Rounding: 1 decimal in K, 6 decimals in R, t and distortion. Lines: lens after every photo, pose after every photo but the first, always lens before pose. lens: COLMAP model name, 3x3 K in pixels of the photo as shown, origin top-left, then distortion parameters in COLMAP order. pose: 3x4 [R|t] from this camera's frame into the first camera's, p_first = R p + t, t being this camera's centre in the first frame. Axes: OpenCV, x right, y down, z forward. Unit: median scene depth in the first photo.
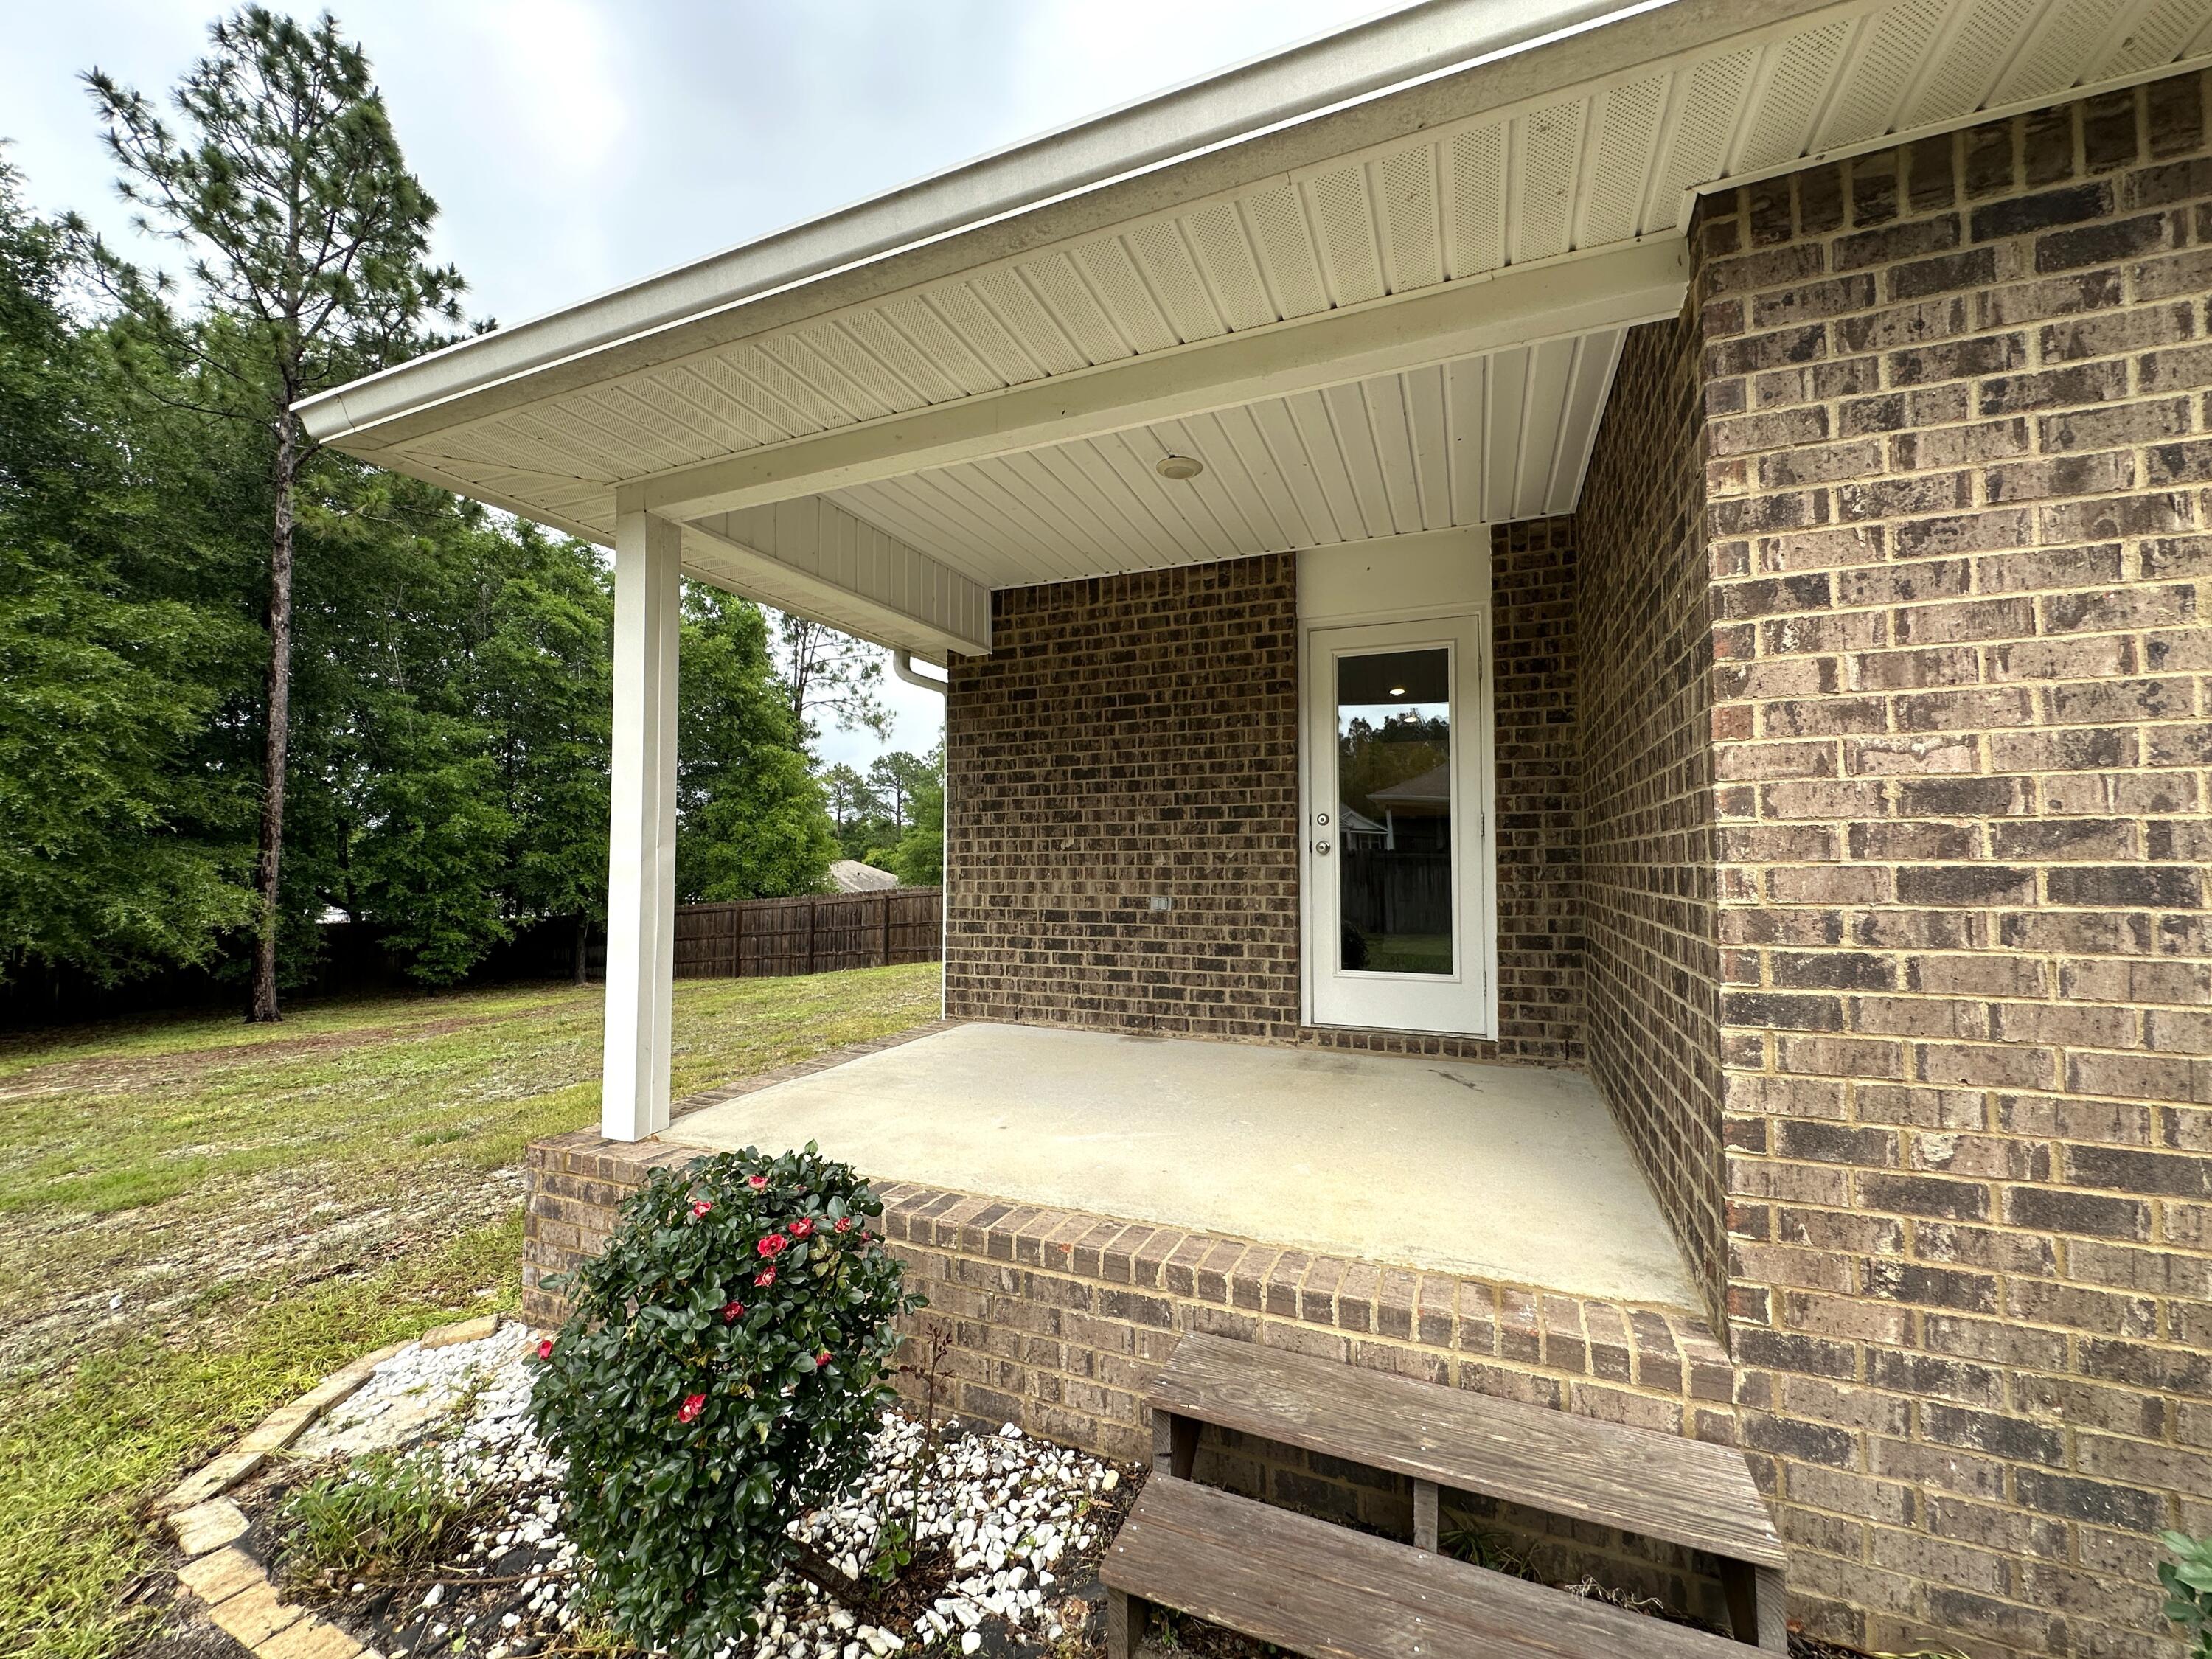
lens RADIAL K [[887.4, 0, 1111.9], [0, 887.4, 822.0], [0, 0, 1]] dist [-0.005296, 0.001622]
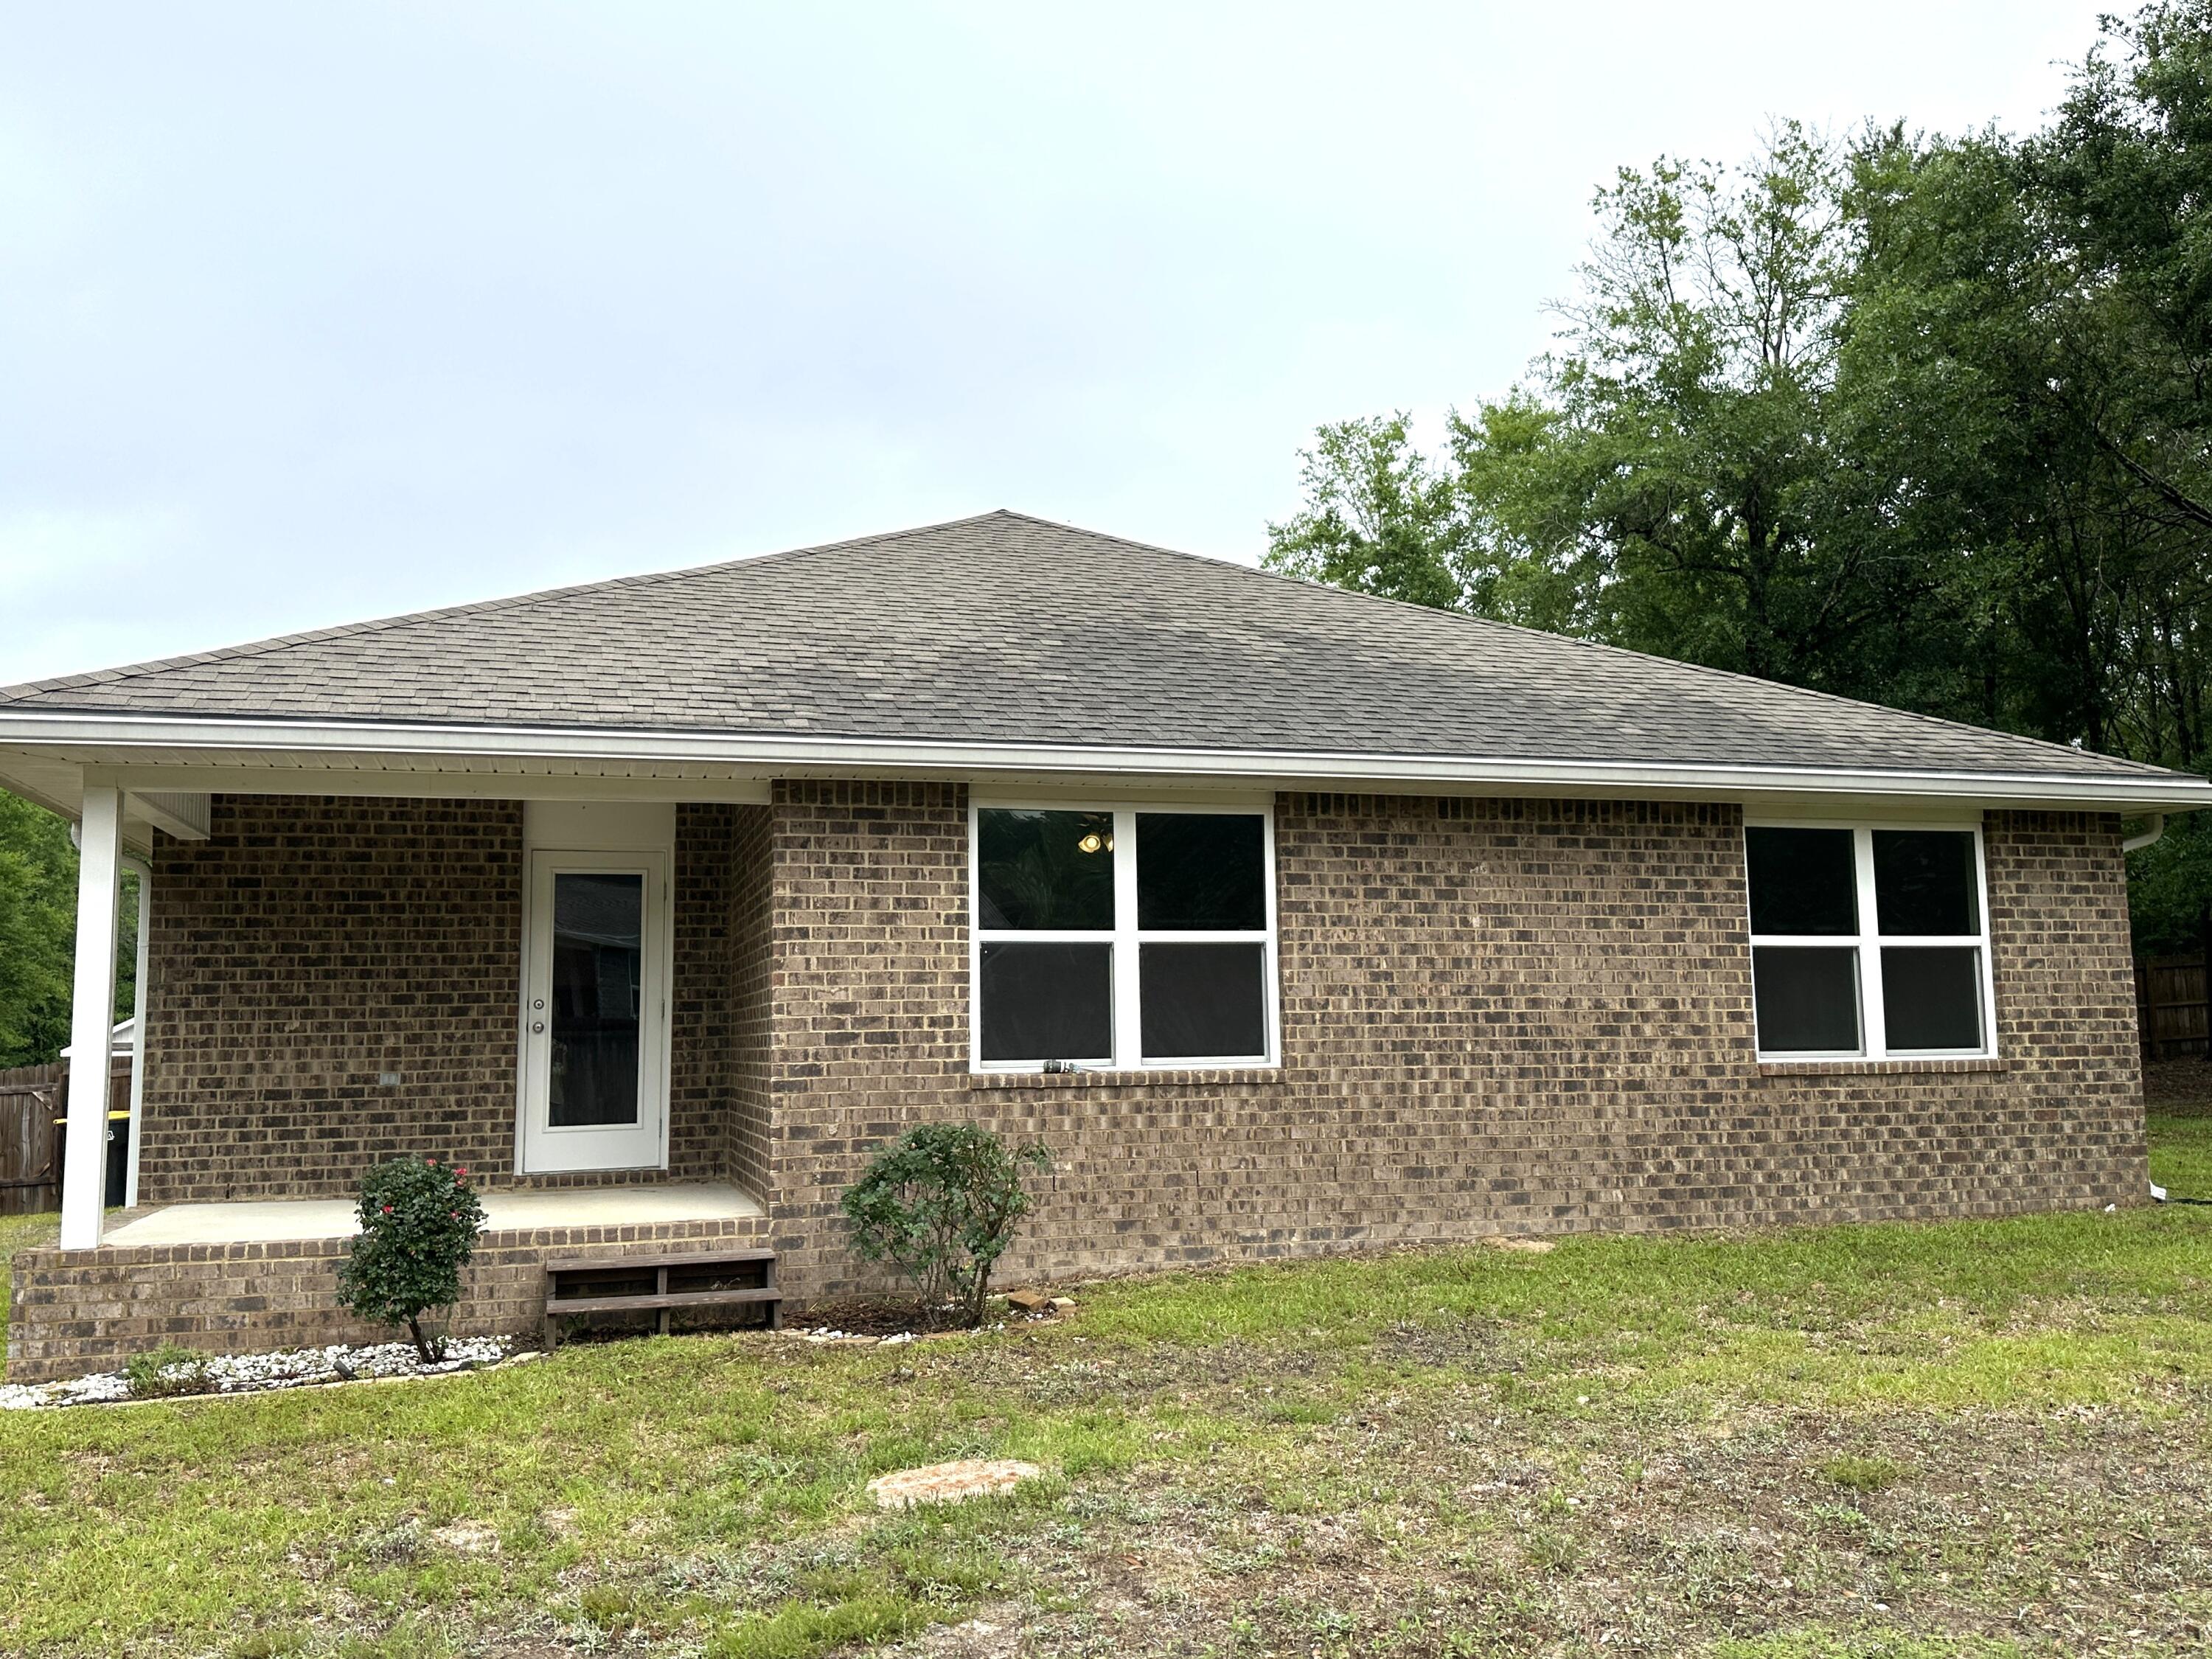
lens RADIAL K [[1827.1, 0, 1082.0], [0, 1827.1, 826.9], [0, 0, 1]] dist [0.098851, -0.133906]
pose [[0.783935, 0.060908, 0.617848, -0.681652], [-0.013019, 0.996570, -0.081725, -0.043902], [-0.620706, 0.056023, 0.782039, -1.319046]]
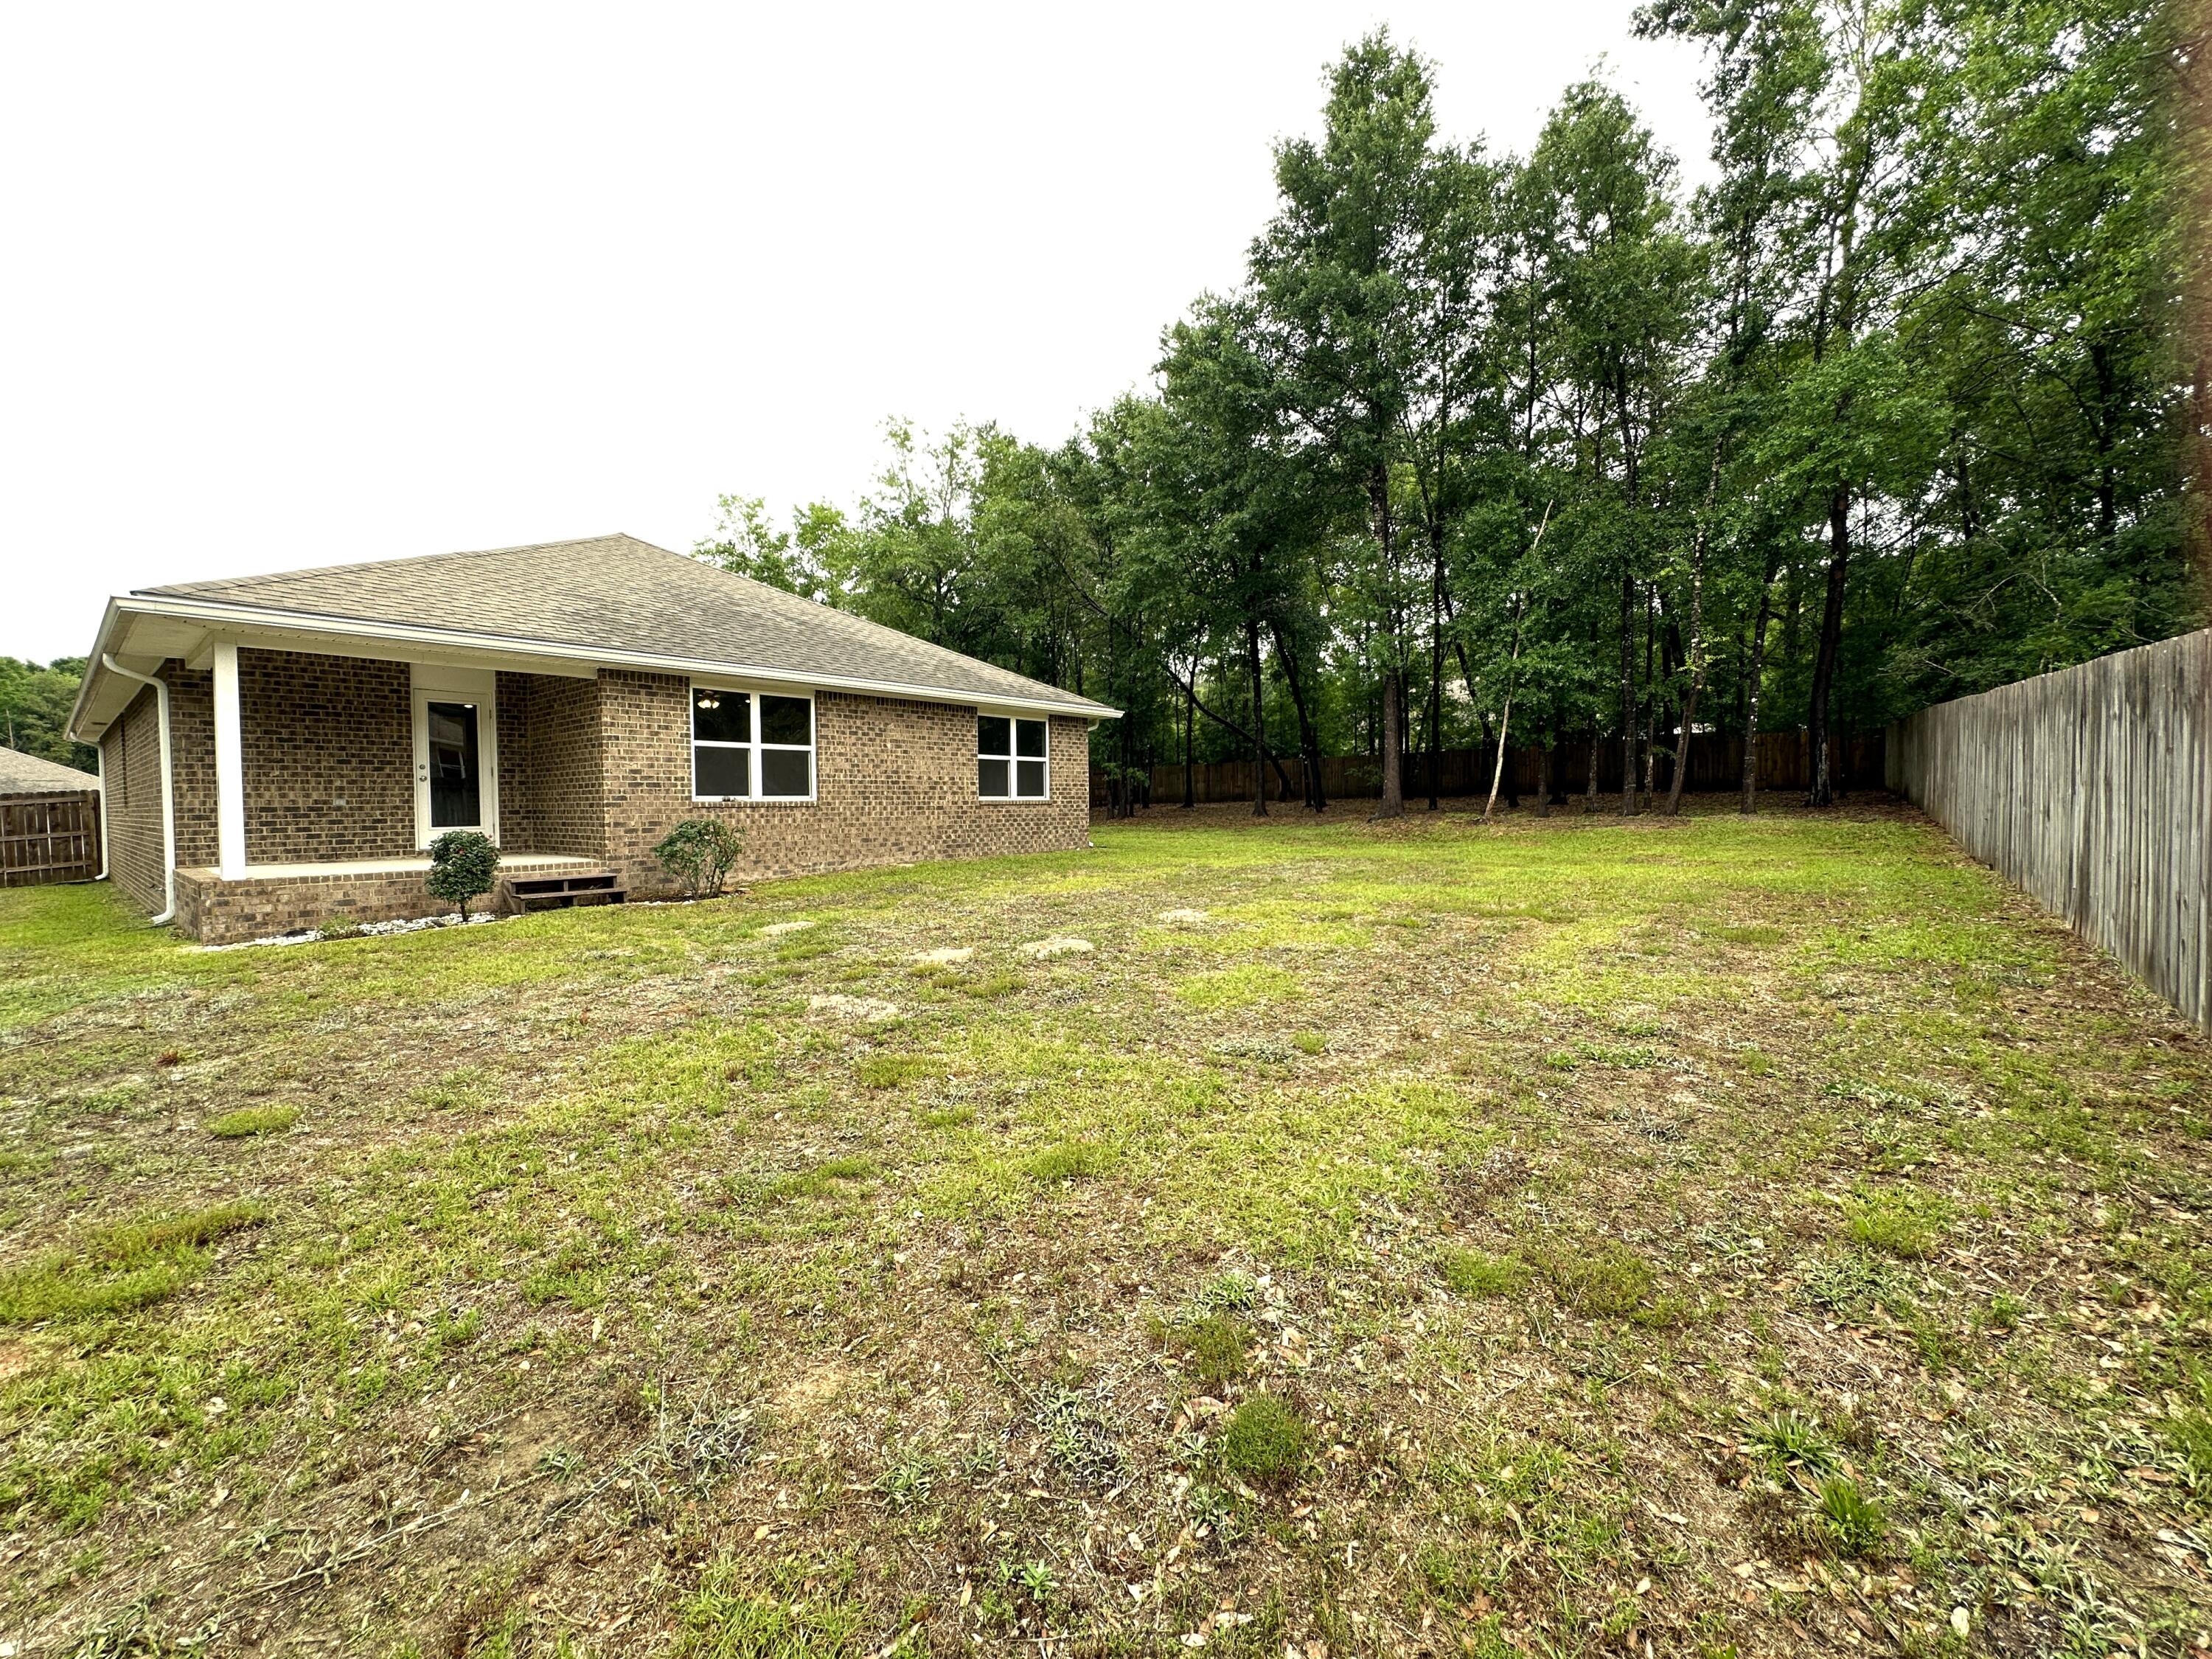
lens RADIAL K [[887.4, 0, 1101.3], [0, 887.4, 827.1], [0, 0, 1]] dist [-0.005296, 0.001622]
pose [[0.304219, -0.028860, 0.952165, -1.363588], [-0.034387, 0.998557, 0.041253, -0.002216], [-0.951981, -0.045292, 0.302788, -1.372596]]
